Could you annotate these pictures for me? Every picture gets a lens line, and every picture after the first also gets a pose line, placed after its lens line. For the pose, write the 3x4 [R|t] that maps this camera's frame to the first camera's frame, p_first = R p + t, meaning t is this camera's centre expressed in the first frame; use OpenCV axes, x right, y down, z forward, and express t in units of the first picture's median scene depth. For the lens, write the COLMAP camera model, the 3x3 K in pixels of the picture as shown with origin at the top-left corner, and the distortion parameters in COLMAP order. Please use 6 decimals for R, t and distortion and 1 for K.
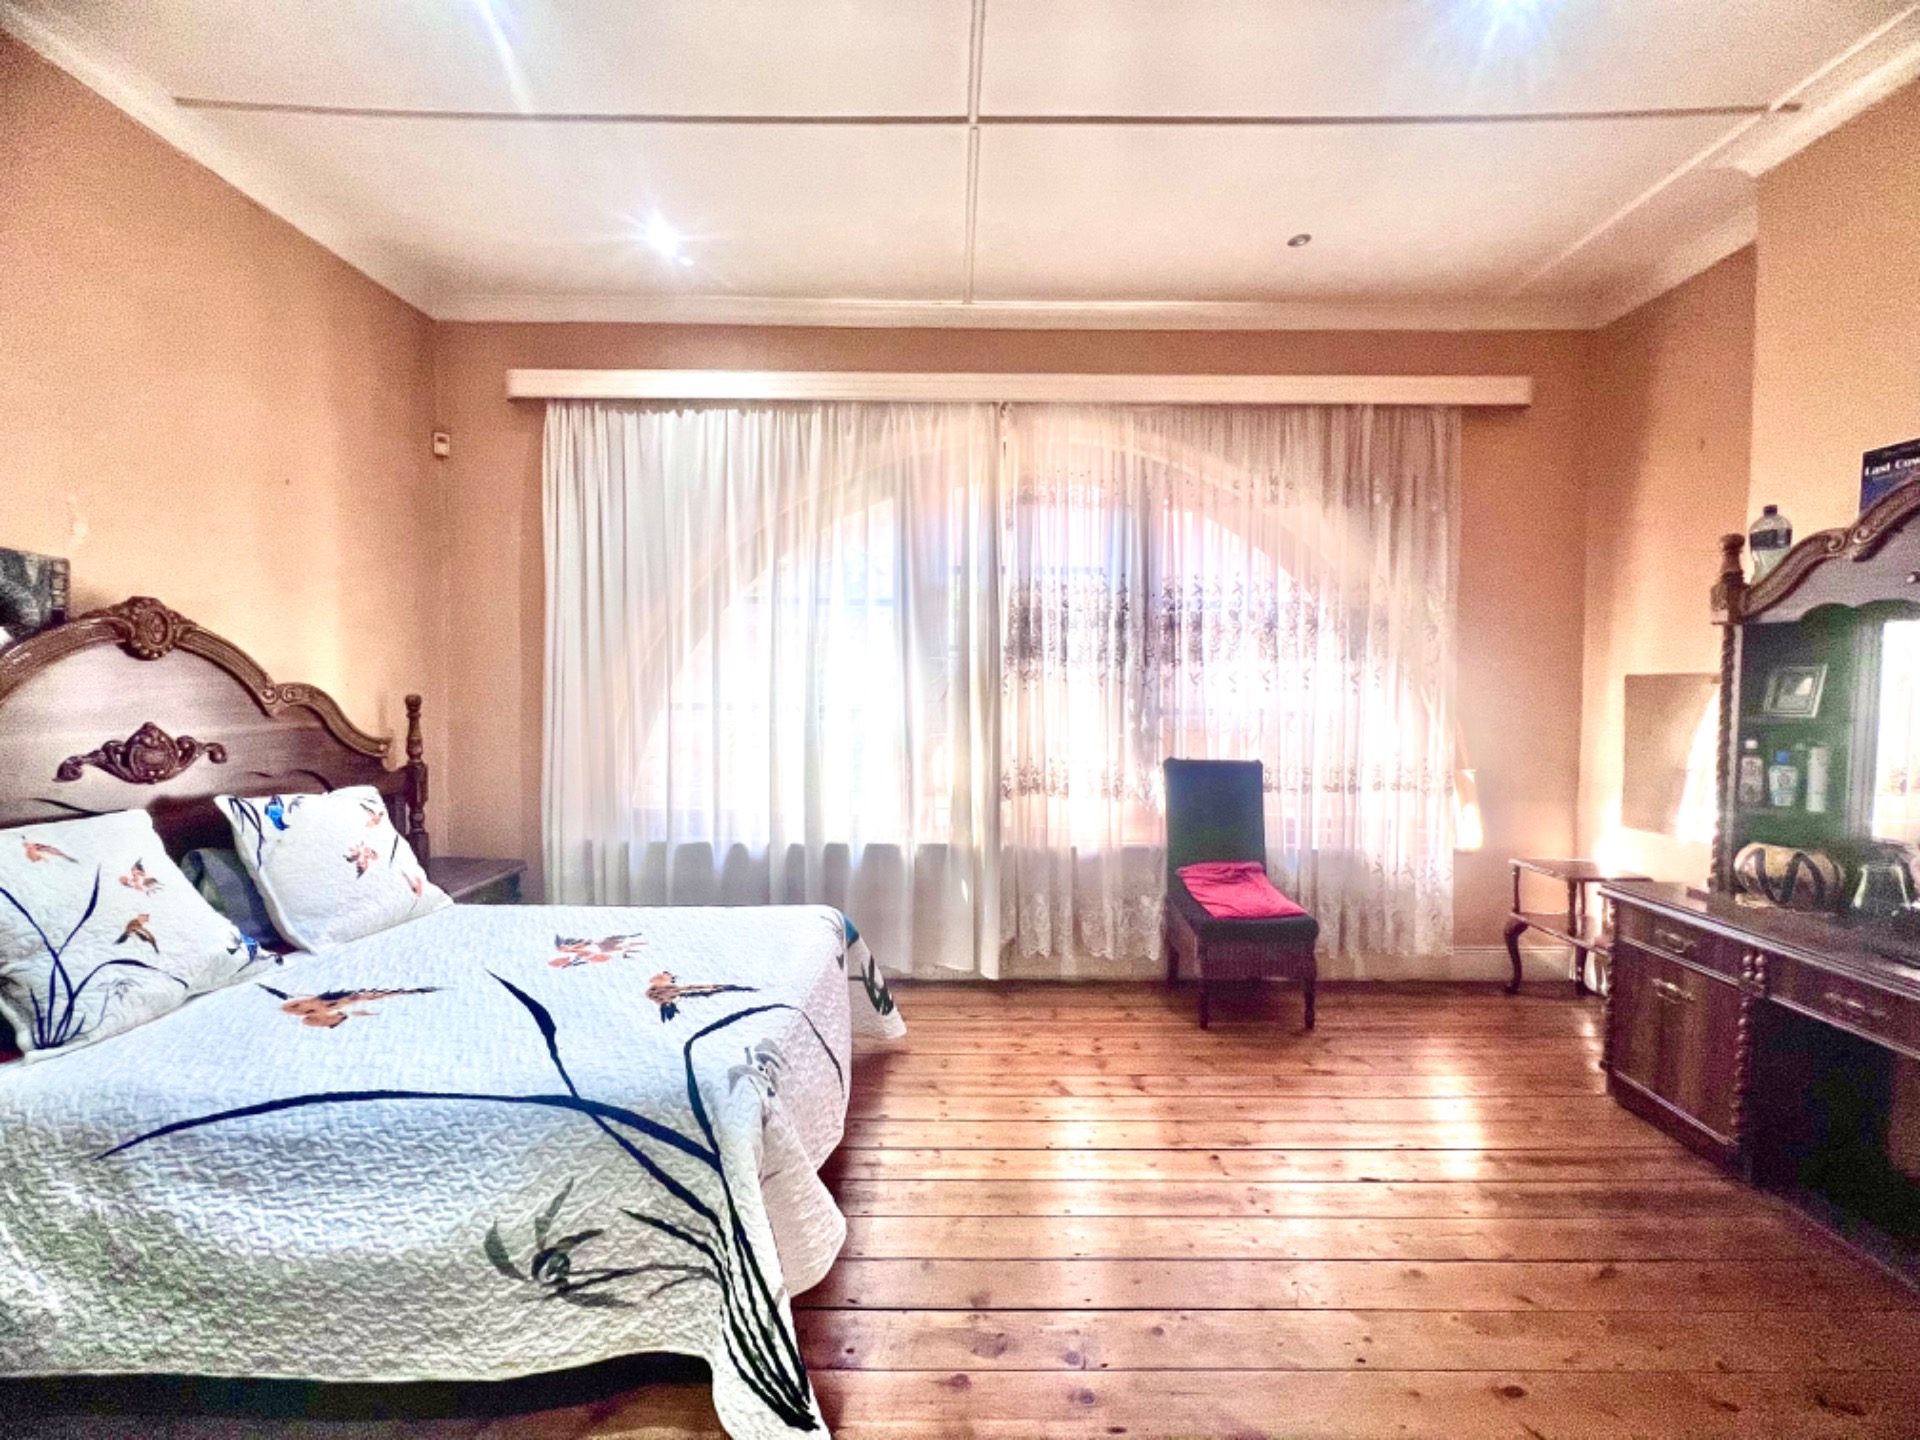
lens RADIAL K [[770.6, 0, 955.1], [0, 770.6, 715.0], [0, 0, 1]] dist [-0.004691, 0.001319]
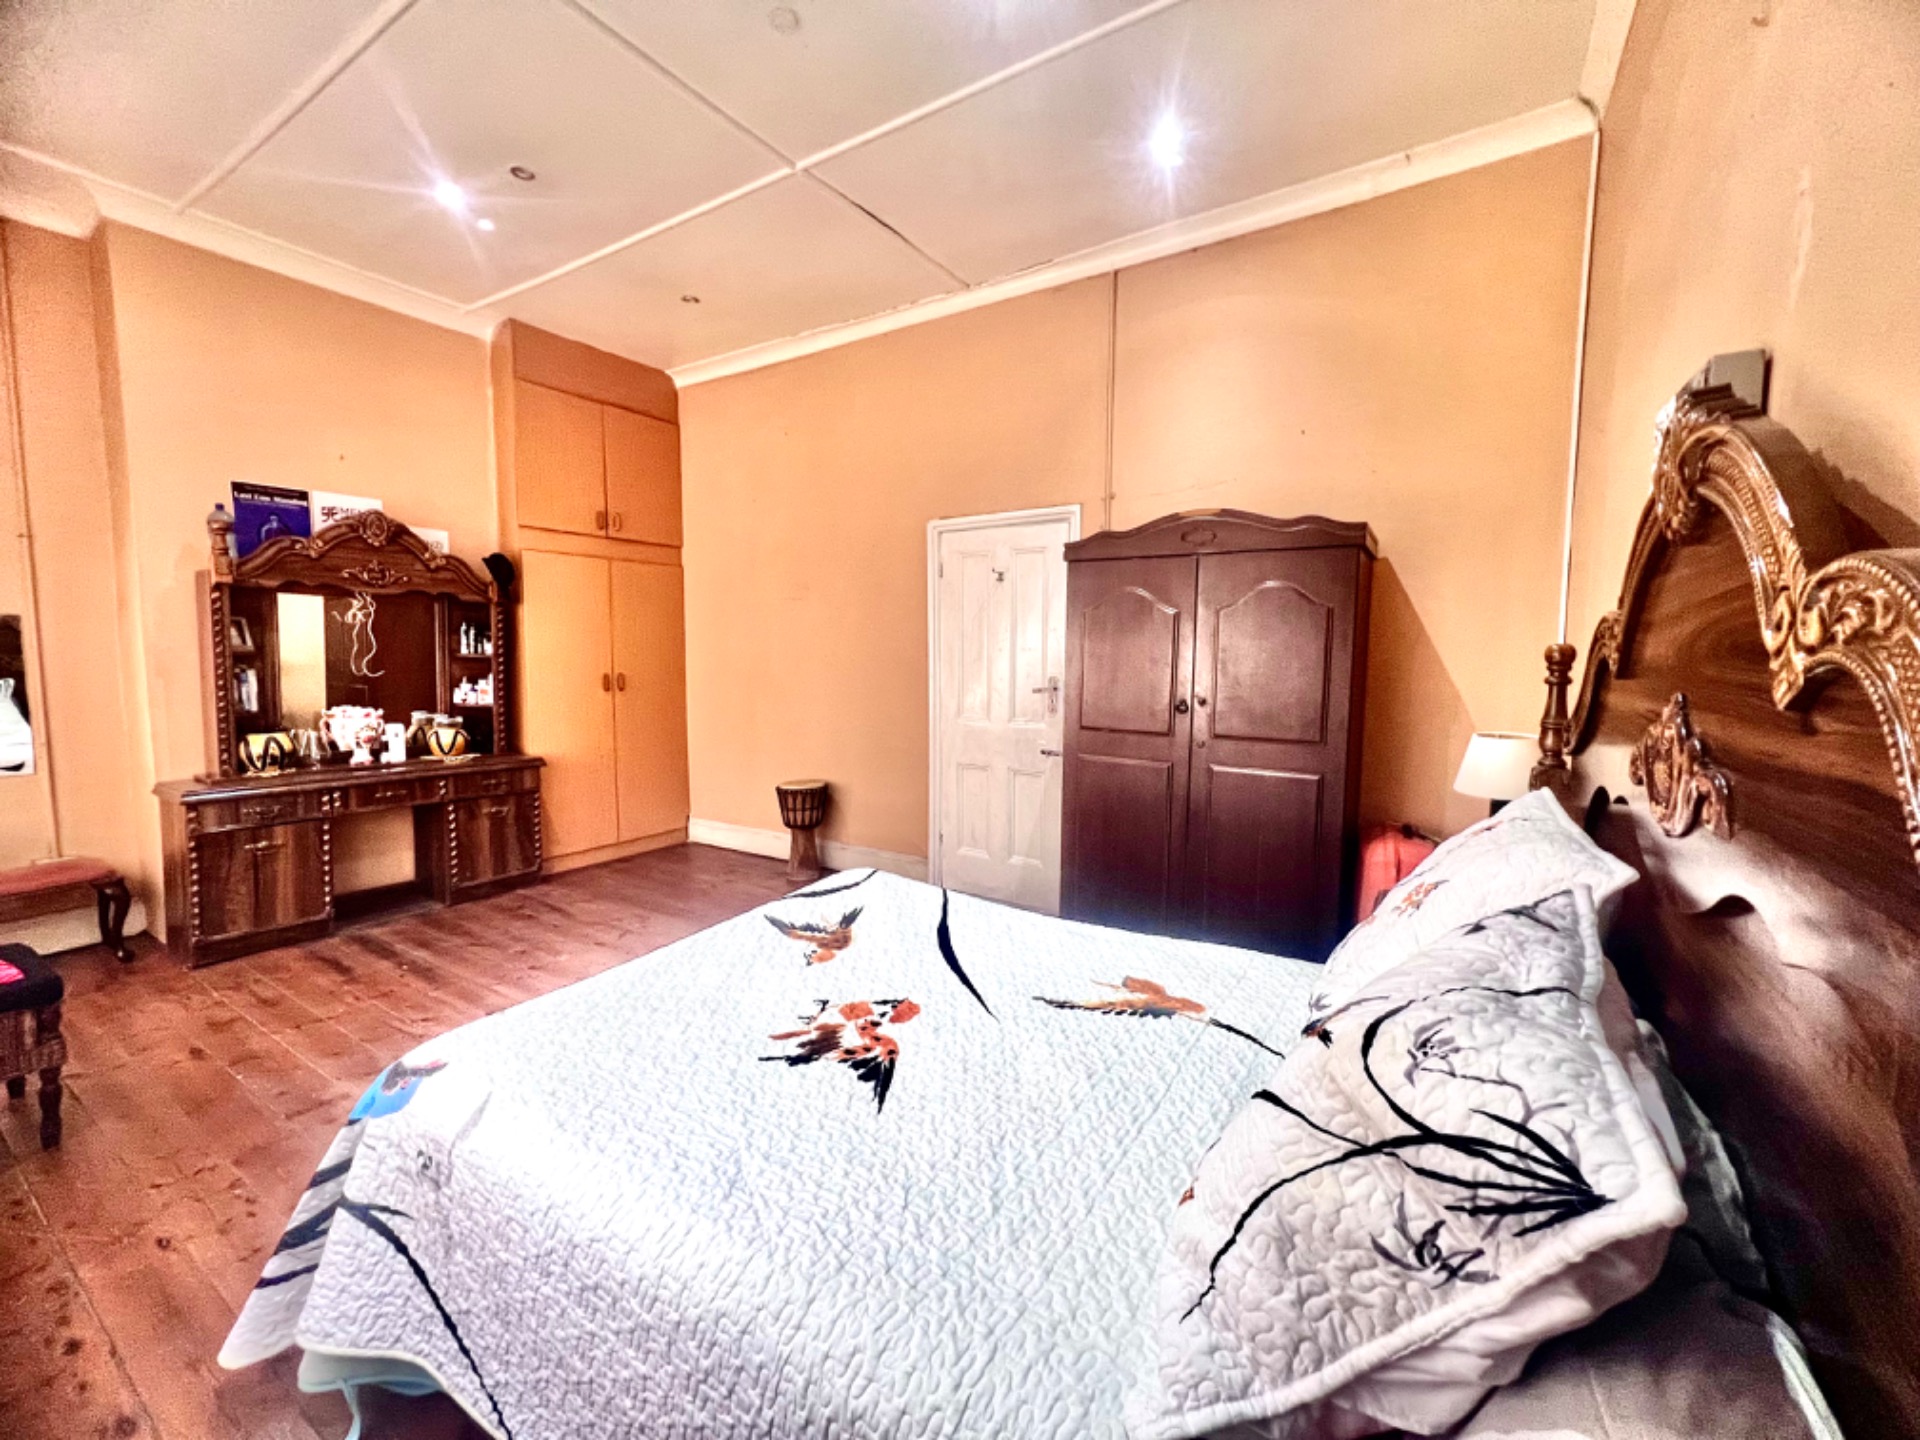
lens RADIAL K [[770.6, 0, 955.1], [0, 770.6, 715.0], [0, 0, 1]] dist [-0.004691, 0.001319]
pose [[-0.840770, -0.053246, 0.538768, -0.859419], [0.010852, 0.993294, 0.115103, -0.028670], [-0.541284, 0.102622, -0.834554, 1.438497]]
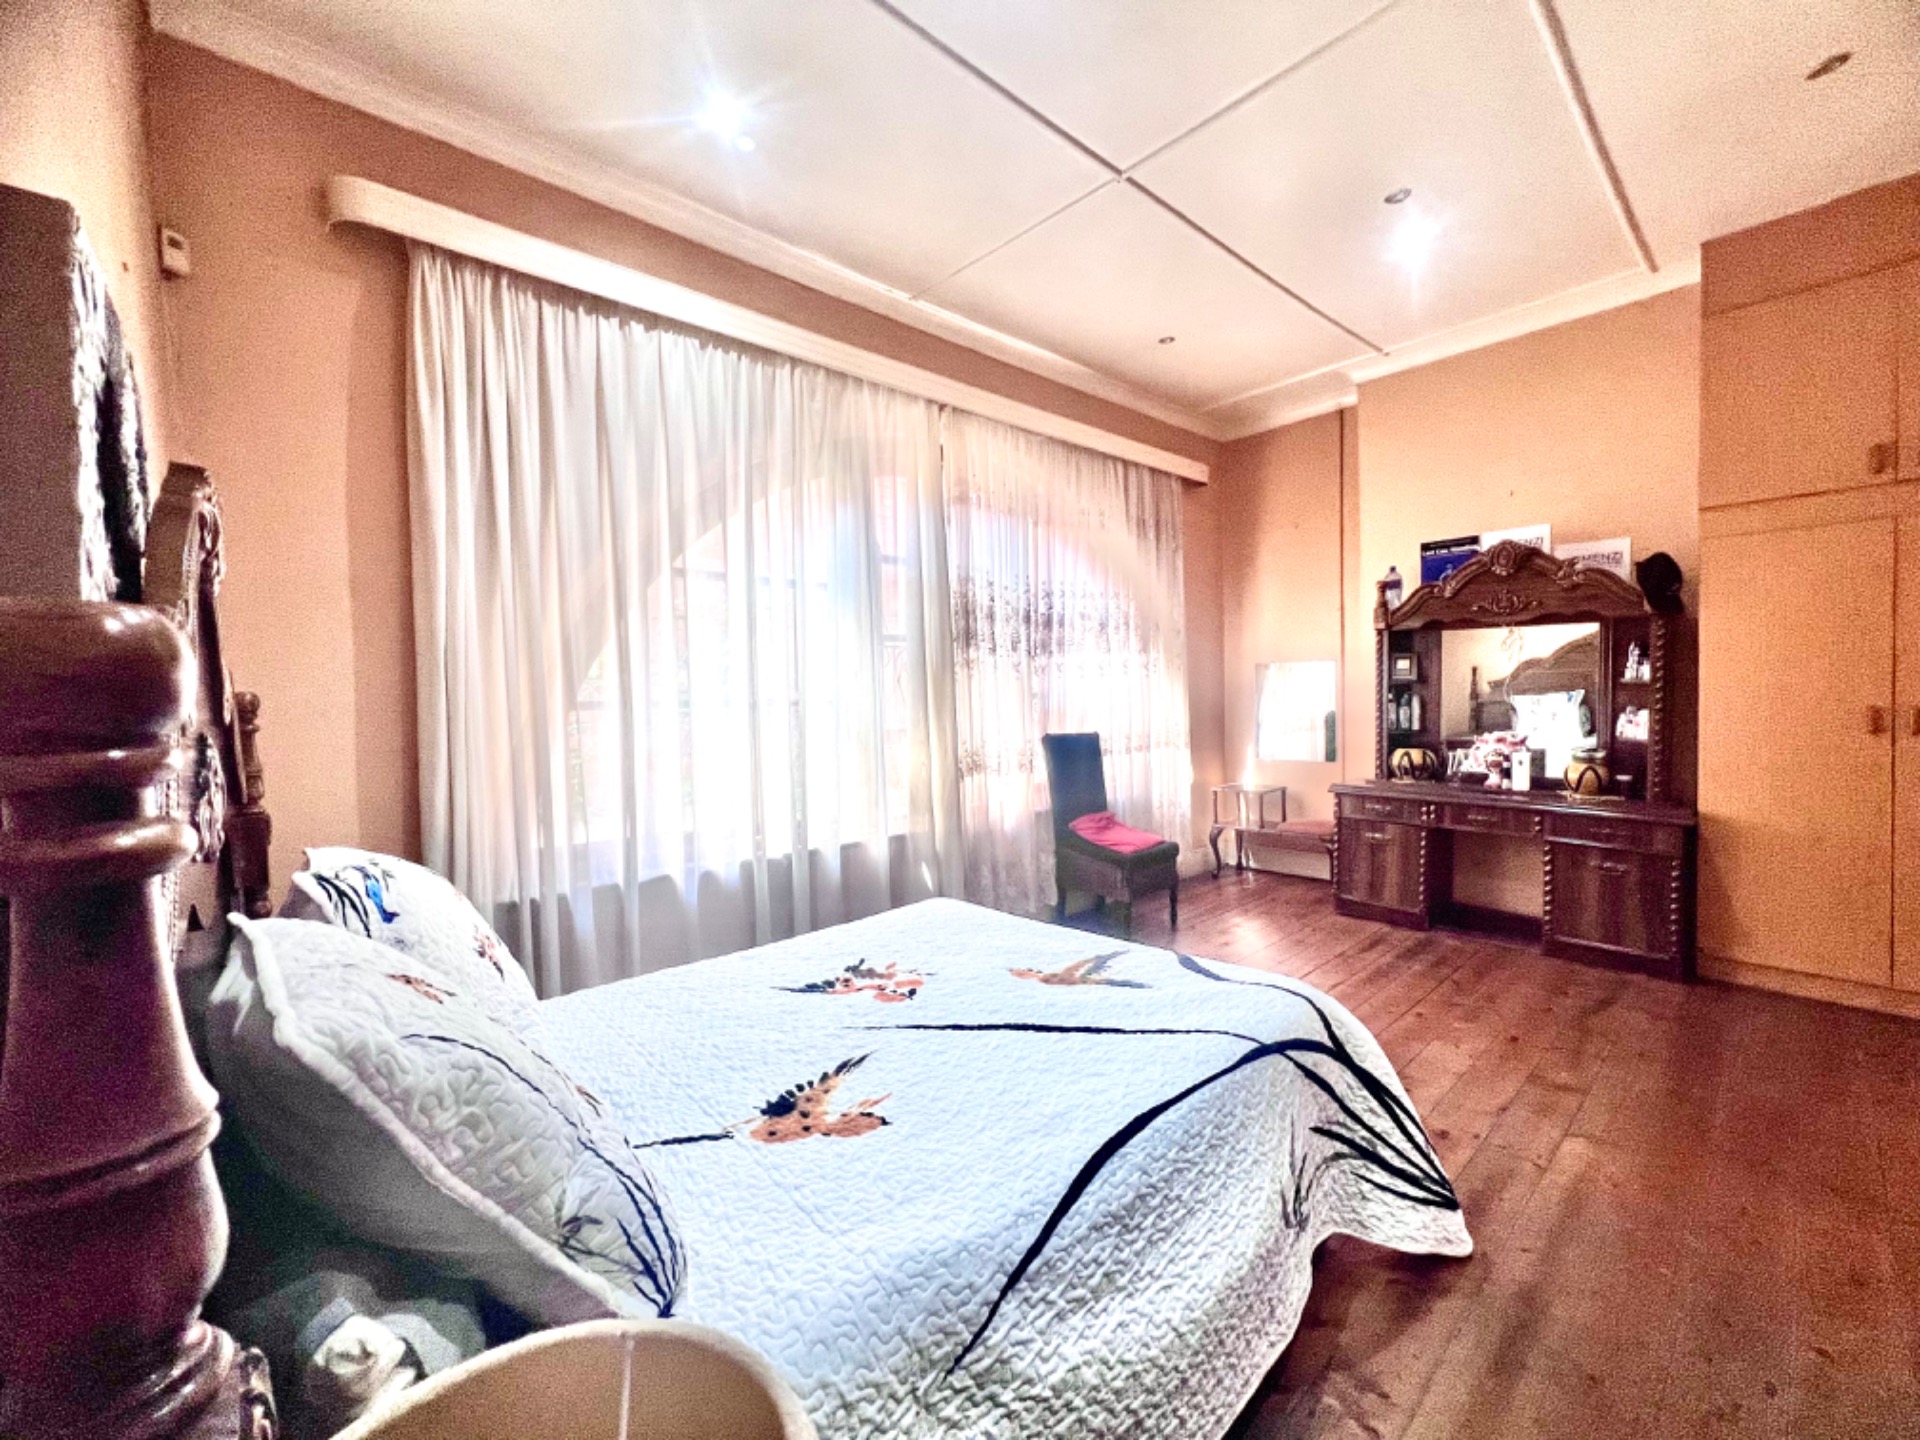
lens RADIAL K [[770.6, 0, 955.1], [0, 770.6, 715.0], [0, 0, 1]] dist [-0.004691, 0.001319]
pose [[0.747758, -0.042278, 0.662624, -0.928070], [0.050505, 0.998701, 0.006727, 0.017568], [-0.662048, 0.028436, 0.748922, 0.309397]]
